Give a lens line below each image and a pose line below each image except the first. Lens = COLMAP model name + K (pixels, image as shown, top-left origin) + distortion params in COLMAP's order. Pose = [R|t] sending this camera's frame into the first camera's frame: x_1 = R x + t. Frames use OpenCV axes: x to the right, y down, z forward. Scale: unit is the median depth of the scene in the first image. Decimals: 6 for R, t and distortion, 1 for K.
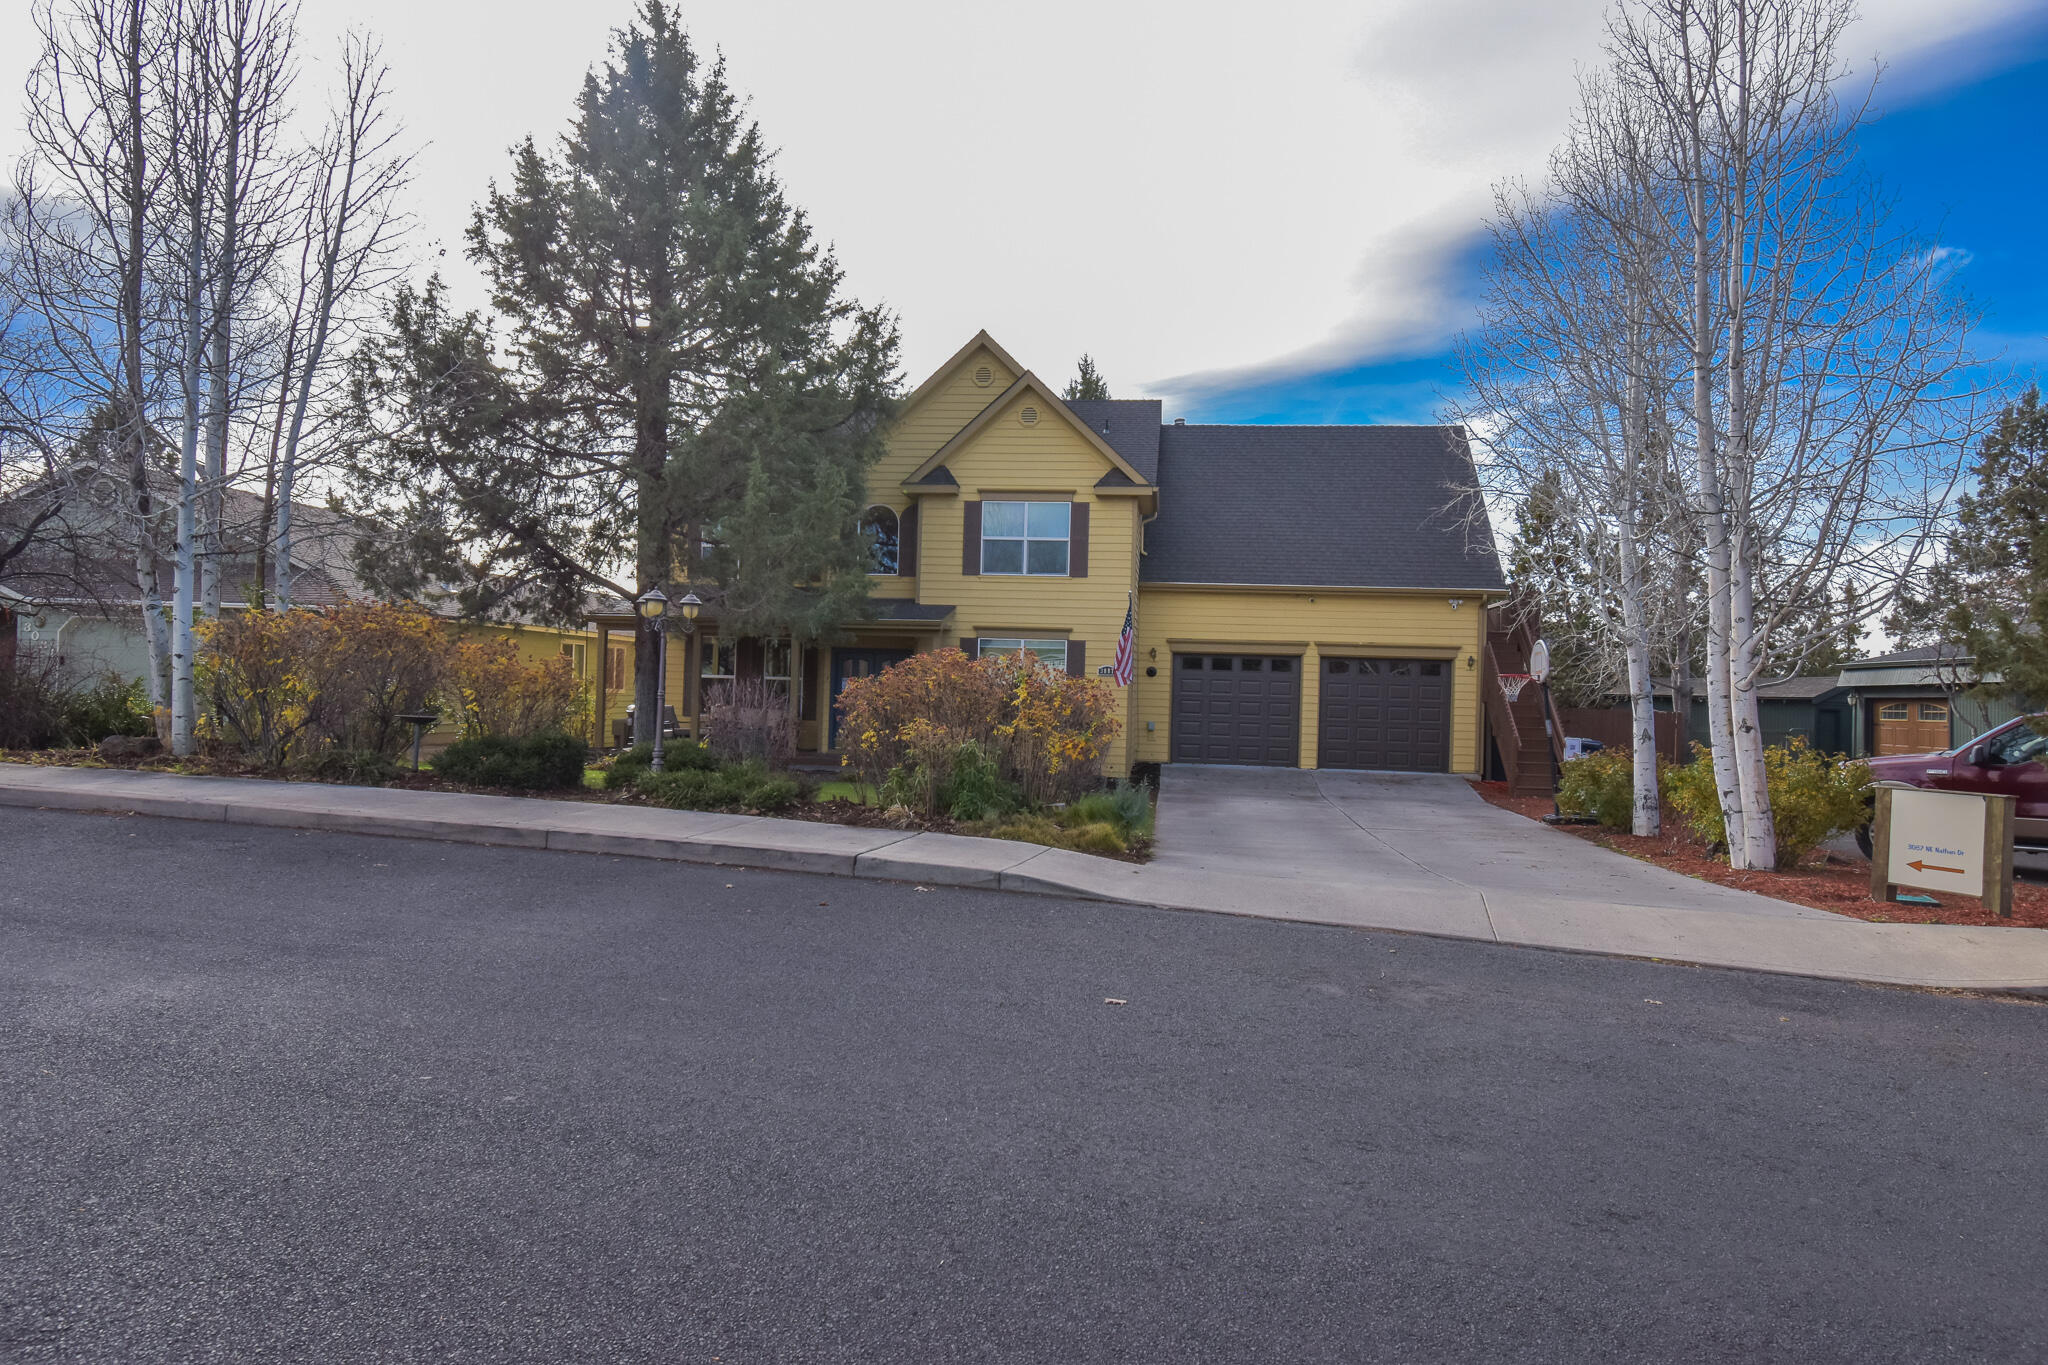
lens RADIAL K [[1256.6, 0, 981.4], [0, 1256.6, 681.9], [0, 0, 1]] dist [0.000144, 0.000005]
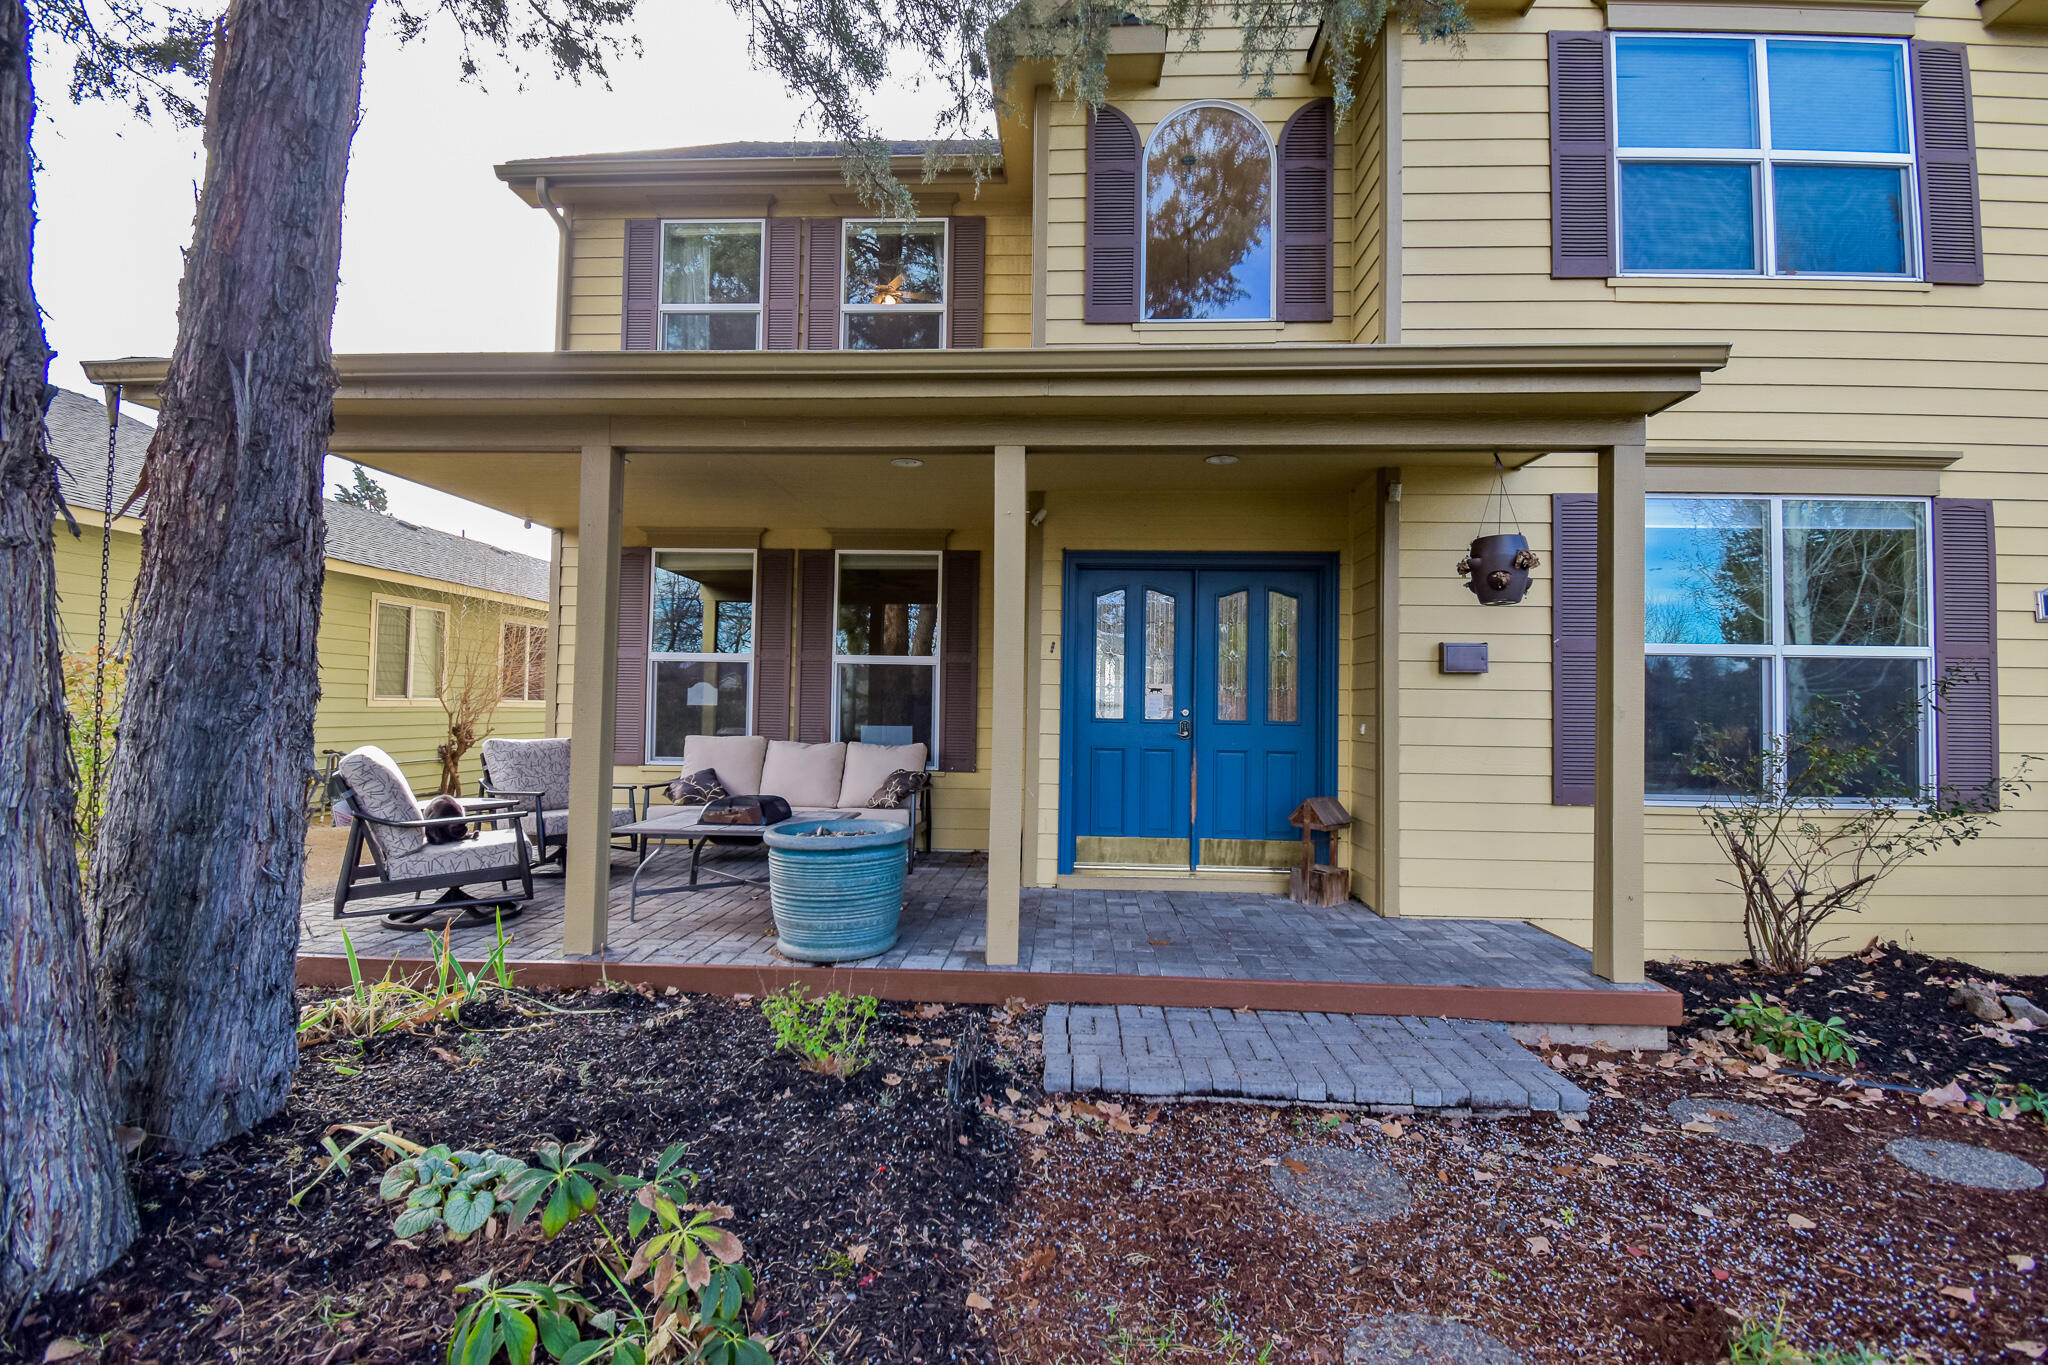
lens RADIAL K [[915.0, 0, 1024.0], [0, 915.0, 682.5], [0, 0, 1]] dist [0.024280, -0.028108]
pose [[0.996189, -0.011568, 0.086451, -0.154790], [0.013028, 0.999781, -0.016347, 0.009563], [-0.086243, 0.017411, 0.996122, 0.798603]]
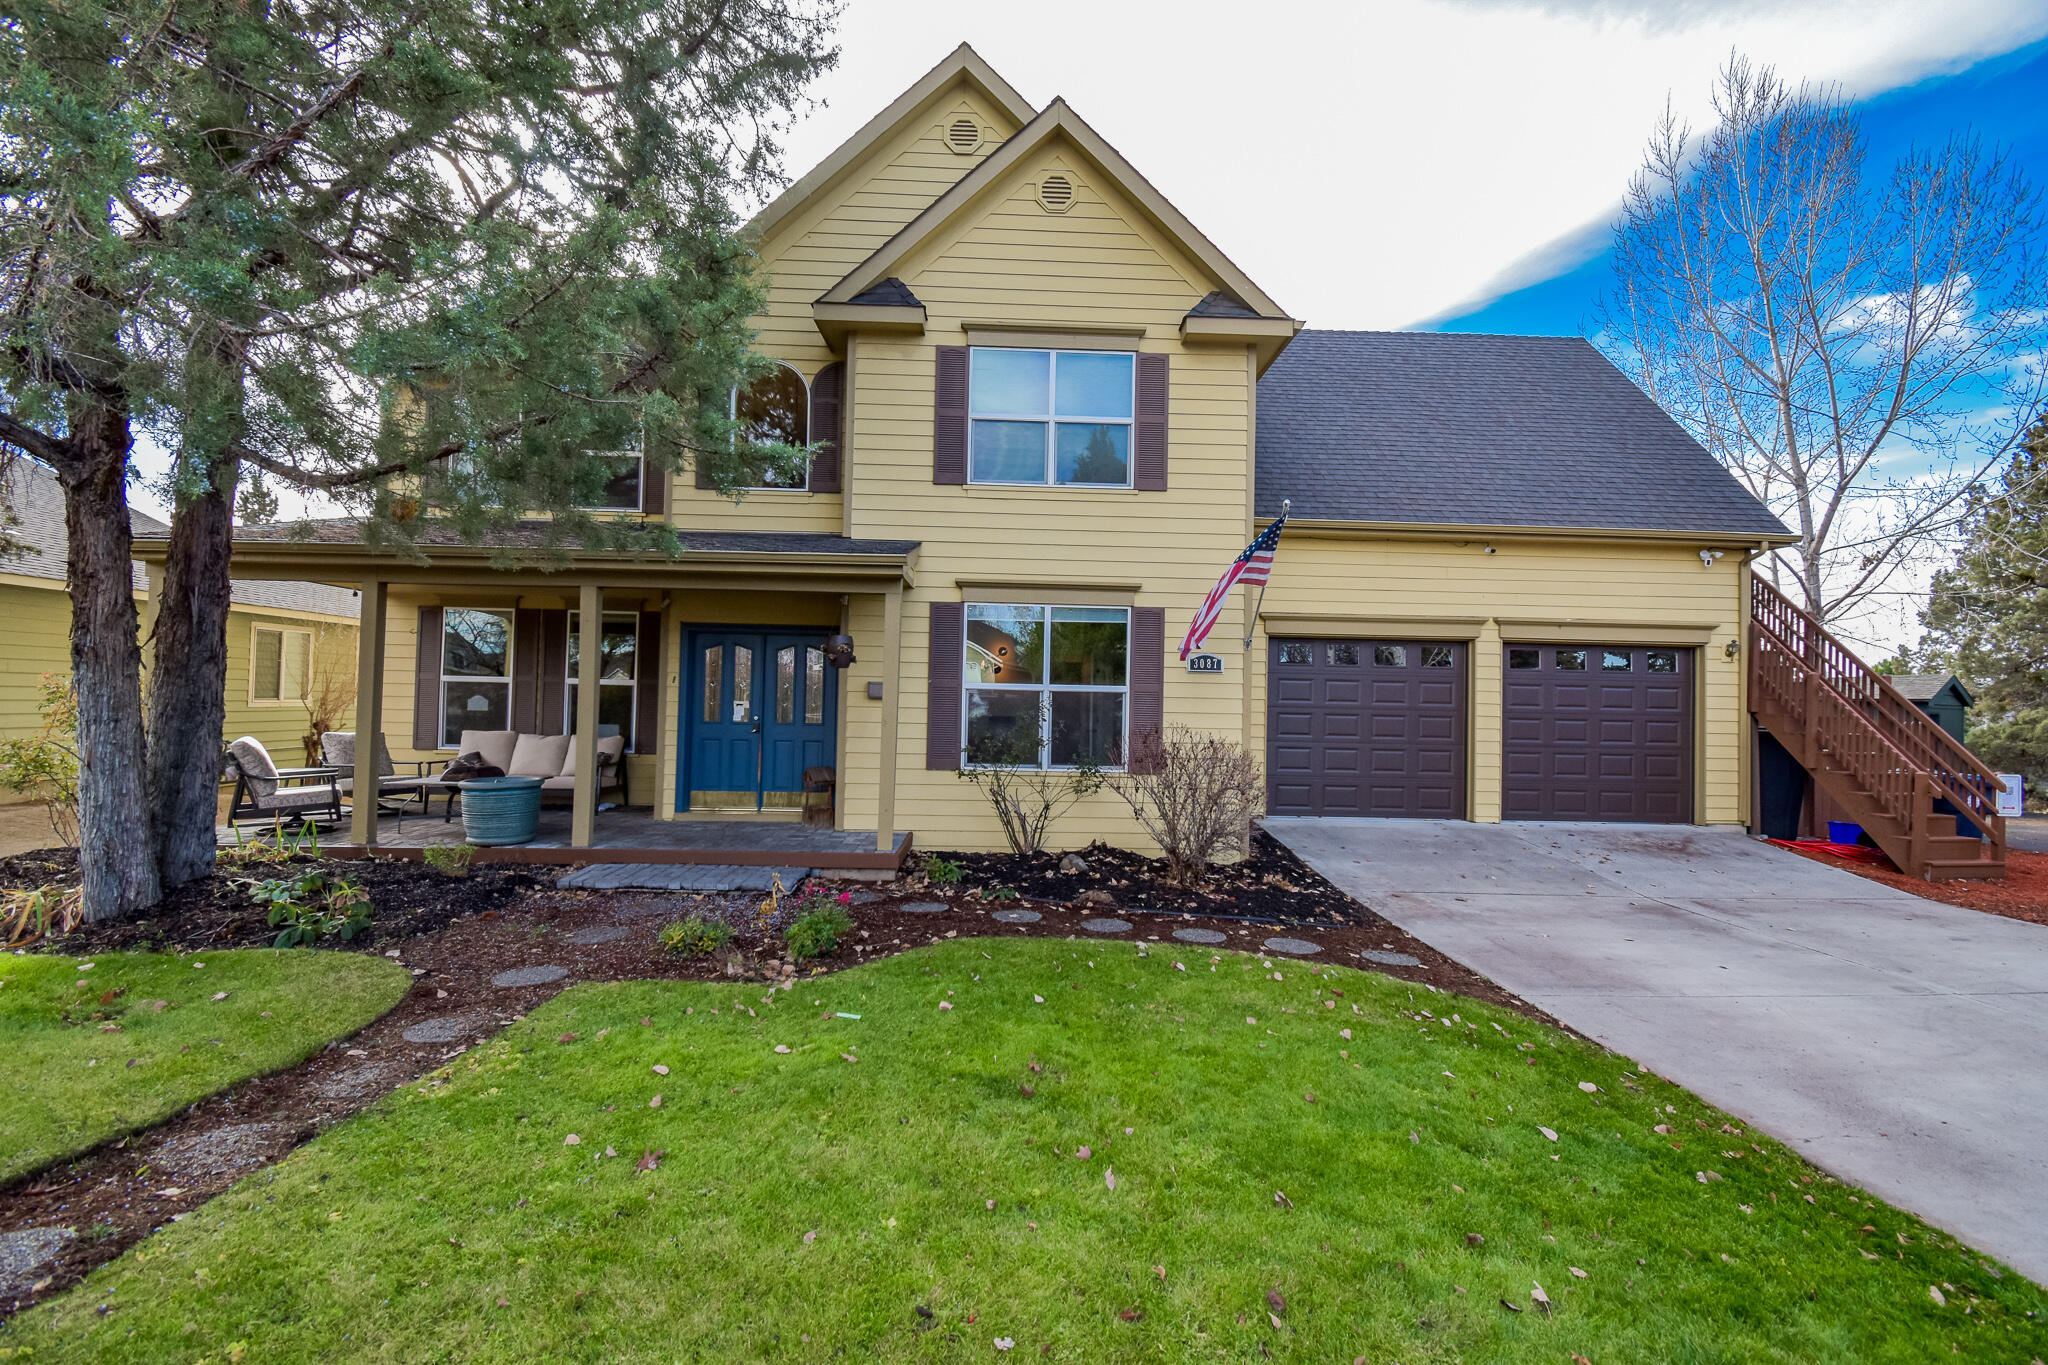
lens RADIAL K [[915.0, 0, 1024.0], [0, 915.0, 682.5], [0, 0, 1]] dist [0.024280, -0.028108]
pose [[0.986155, -0.005361, 0.165737, -0.041727], [0.006516, 0.999958, -0.006425, 0.001541], [-0.165695, 0.007416, 0.986149, 0.609980]]
